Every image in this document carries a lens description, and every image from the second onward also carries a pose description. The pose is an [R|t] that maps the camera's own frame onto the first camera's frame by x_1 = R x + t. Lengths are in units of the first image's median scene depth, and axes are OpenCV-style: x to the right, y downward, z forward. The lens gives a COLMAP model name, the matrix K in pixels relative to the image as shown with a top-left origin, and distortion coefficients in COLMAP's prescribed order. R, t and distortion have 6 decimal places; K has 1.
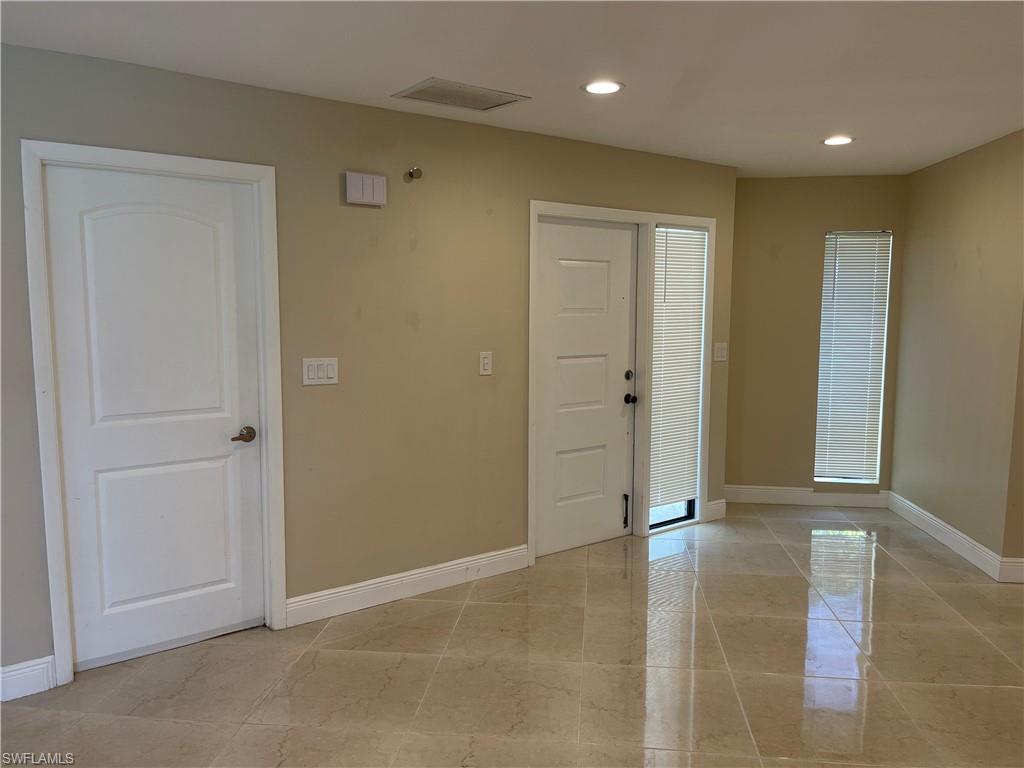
lens RADIAL K [[773.5, 0, 510.0], [0, 773.5, 389.7], [0, 0, 1]] dist [0.014484, 0.001252]
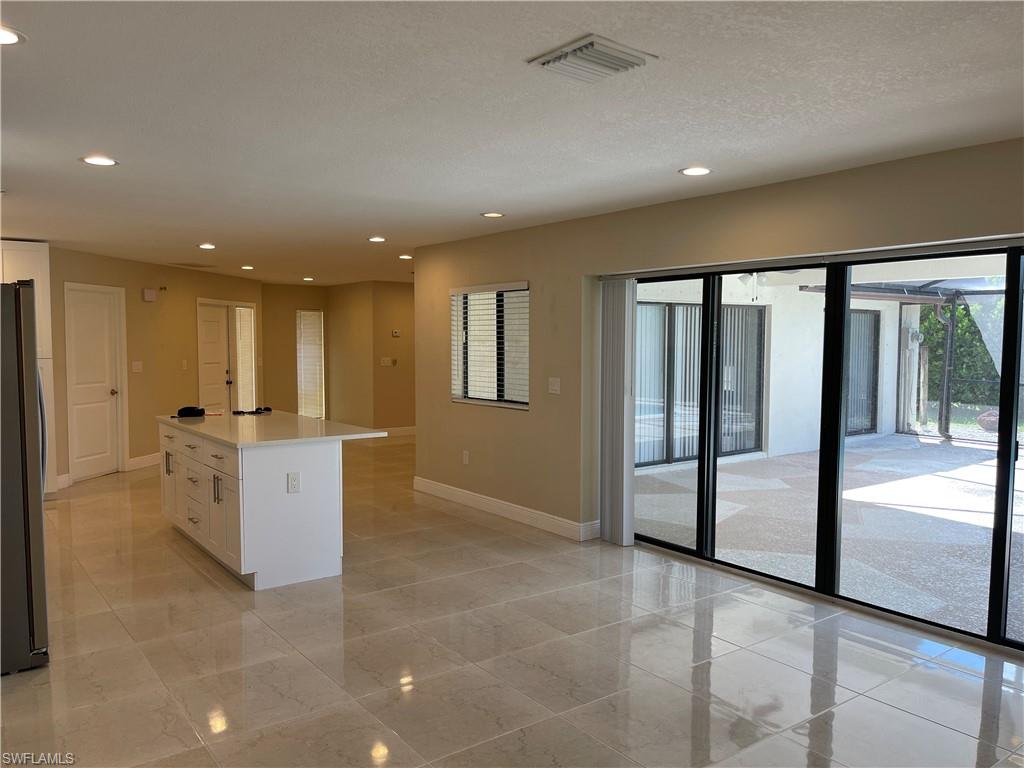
lens RADIAL K [[773.5, 0, 508.1], [0, 773.5, 385.9], [0, 0, 1]] dist [0.014484, 0.001252]
pose [[0.728339, -0.039580, 0.684073, -1.092694], [0.075076, 0.996929, -0.022253, 0.182913], [-0.681092, 0.067565, 0.729074, -1.645074]]
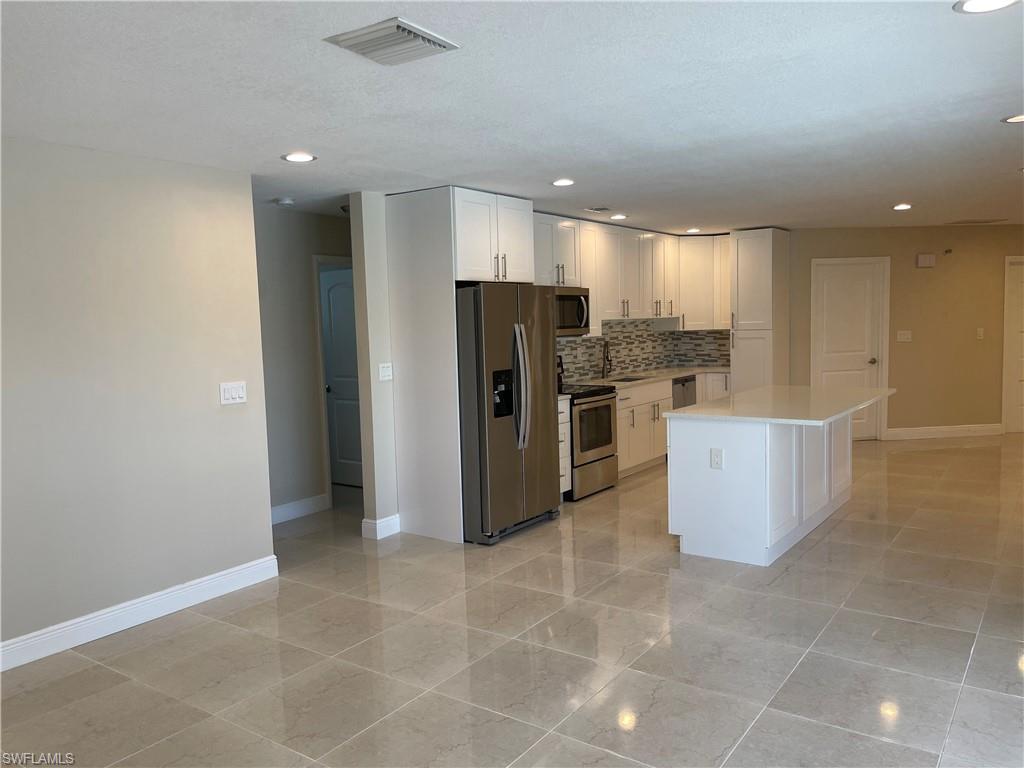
lens RADIAL K [[773.5, 0, 507.8], [0, 773.5, 384.5], [0, 0, 1]] dist [0.014484, 0.001252]
pose [[0.874775, 0.014249, -0.484319, -0.150208], [-0.023771, 0.999626, -0.013526, 0.190772], [0.483945, 0.023345, 0.874787, -1.747004]]
